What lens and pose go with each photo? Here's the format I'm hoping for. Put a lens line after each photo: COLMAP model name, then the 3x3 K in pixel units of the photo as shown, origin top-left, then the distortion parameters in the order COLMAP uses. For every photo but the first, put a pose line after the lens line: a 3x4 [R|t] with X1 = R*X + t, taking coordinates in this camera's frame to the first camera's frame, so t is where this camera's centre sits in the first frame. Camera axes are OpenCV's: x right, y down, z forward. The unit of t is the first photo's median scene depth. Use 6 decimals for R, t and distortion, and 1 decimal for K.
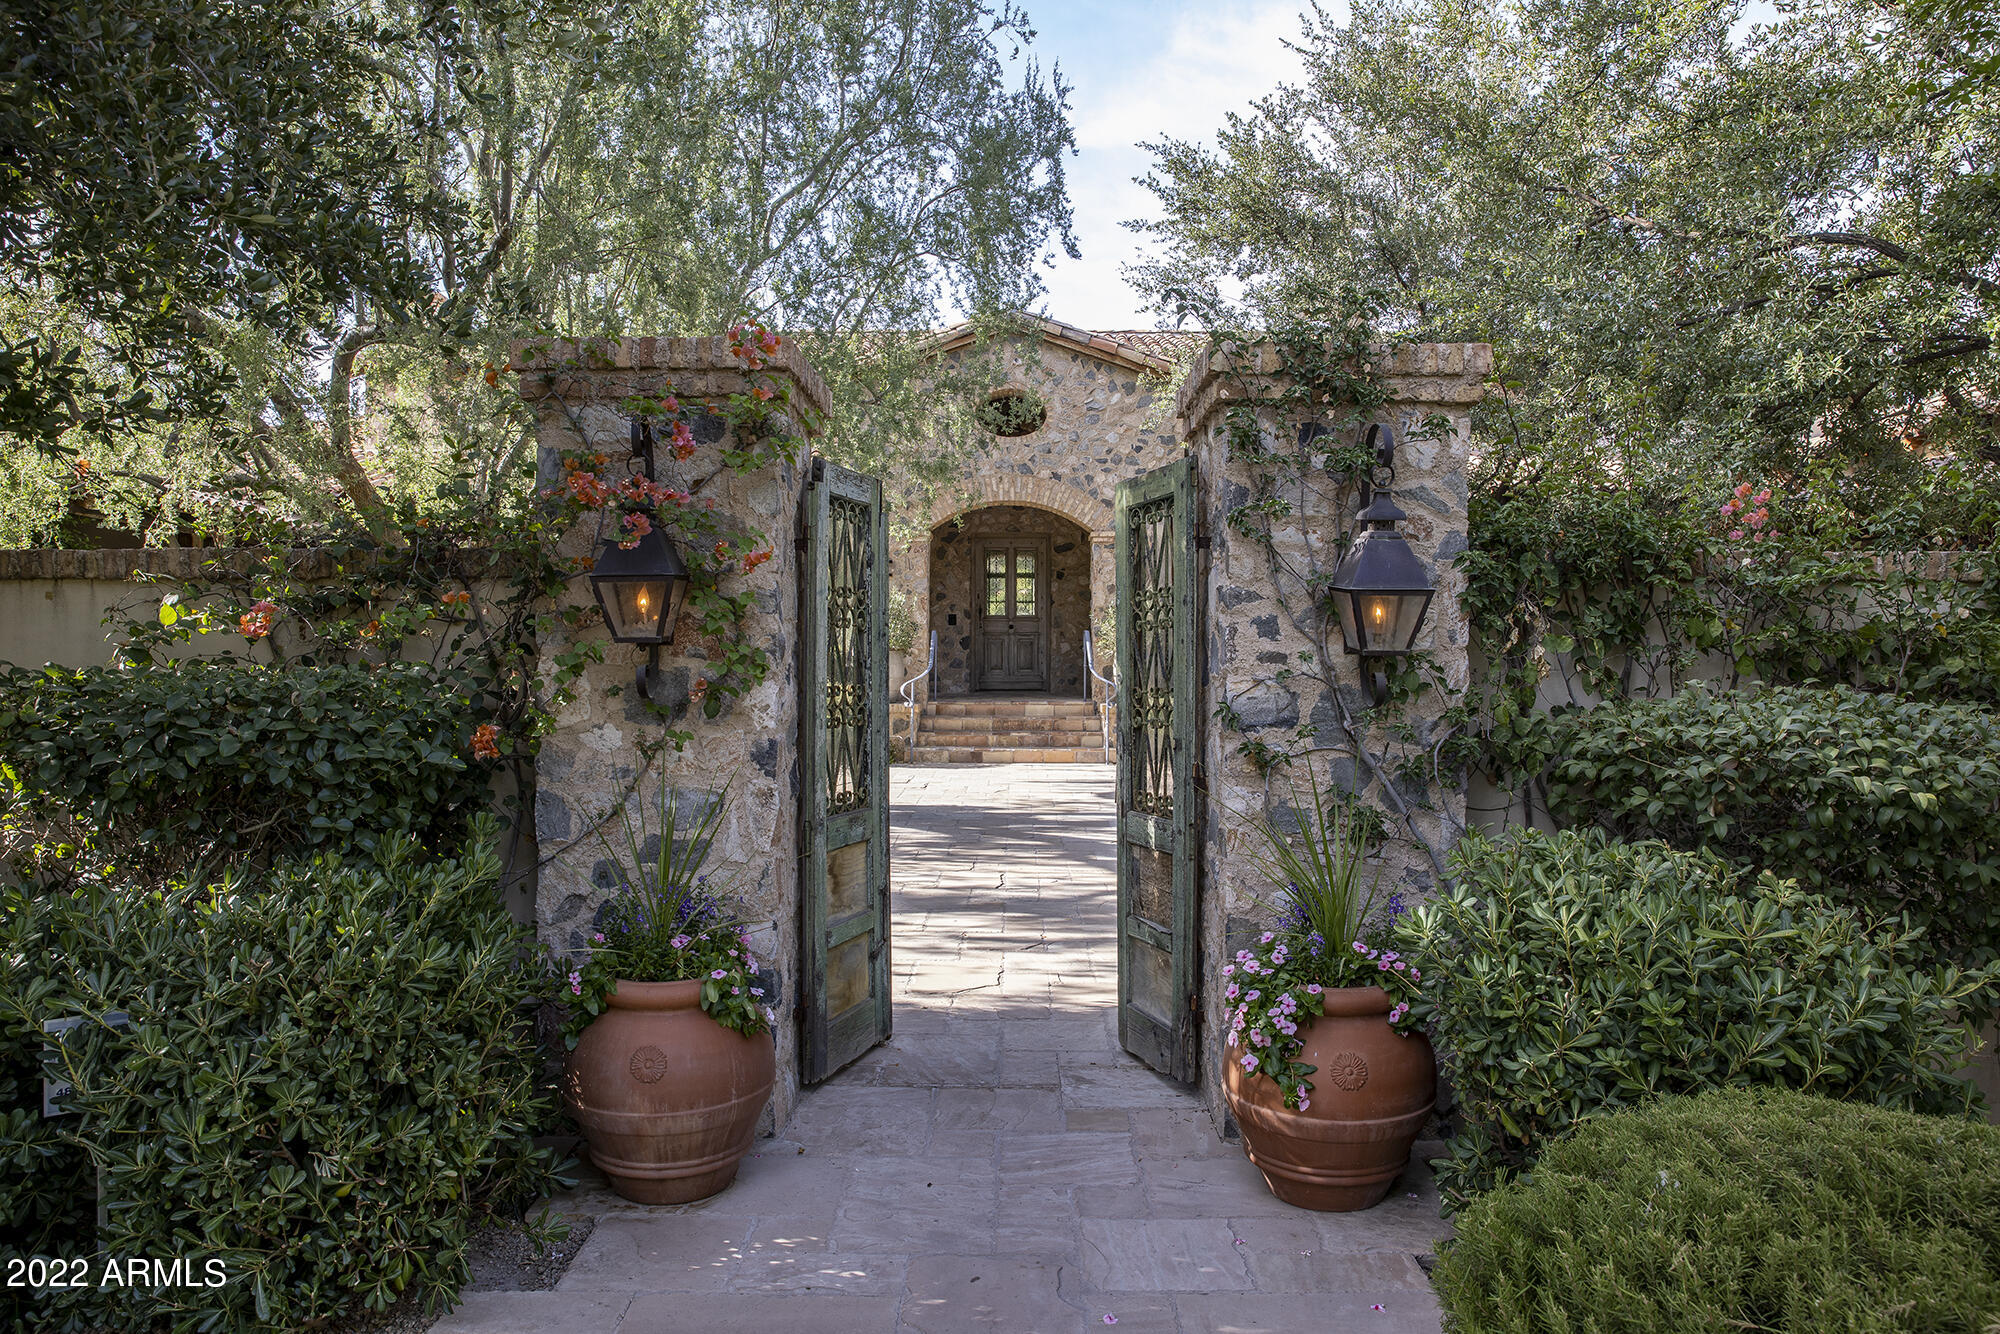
lens RADIAL K [[1369.8, 0, 1000.0], [0, 1369.8, 667.0], [0, 0, 1]] dist [-0.108754, 0.093190]
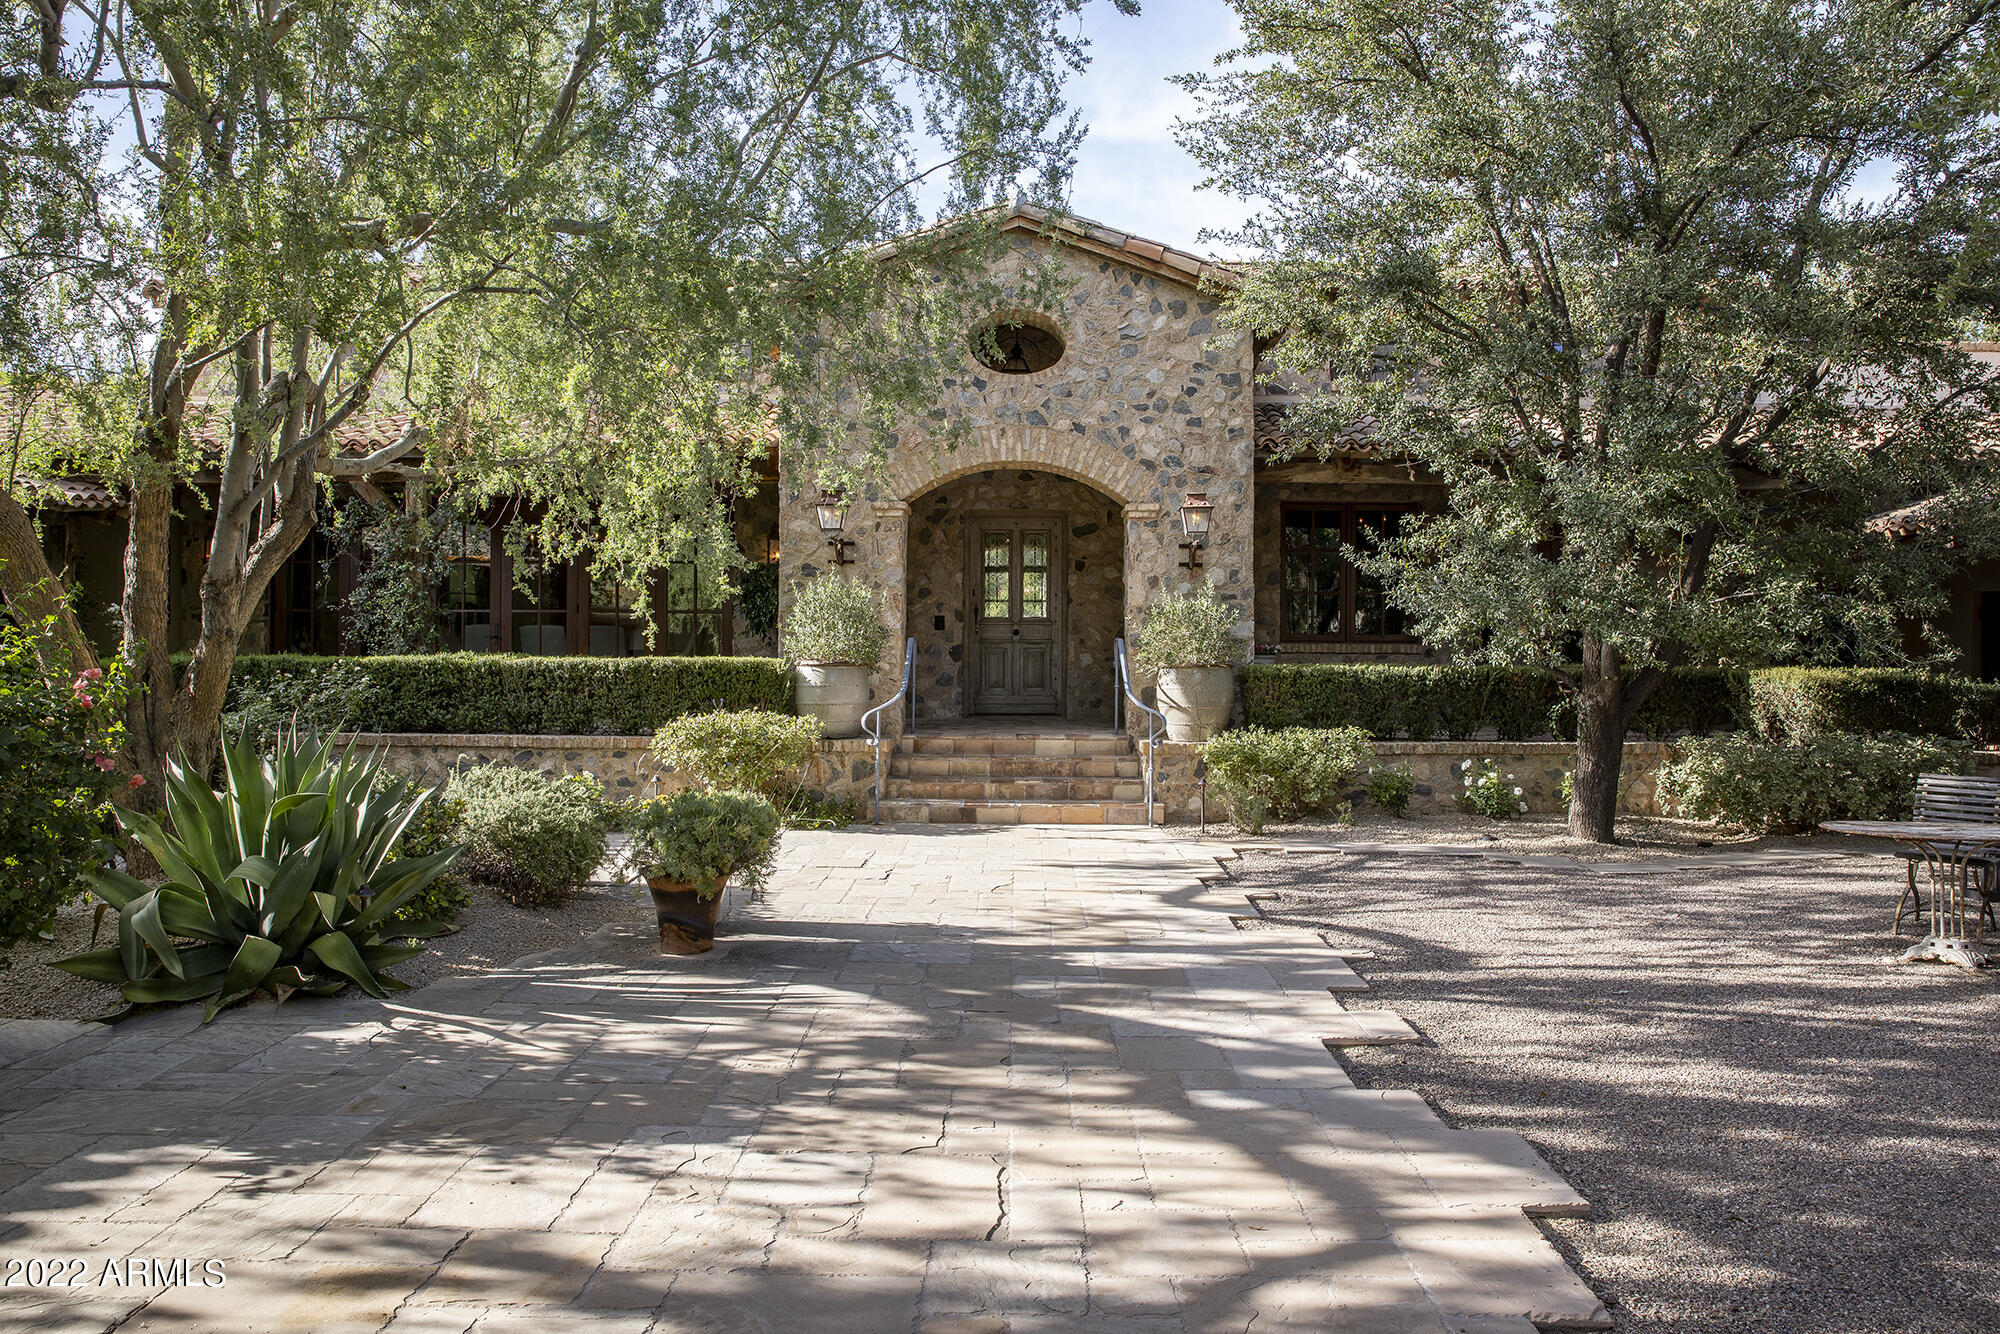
lens RADIAL K [[1369.8, 0, 1000.0], [0, 1369.8, 667.0], [0, 0, 1]] dist [-0.108754, 0.093190]
pose [[0.999991, 0.003416, -0.002477, 0.001113], [-0.003425, 0.999987, -0.003691, -0.008425], [0.002465, 0.003699, 0.999990, 0.267946]]
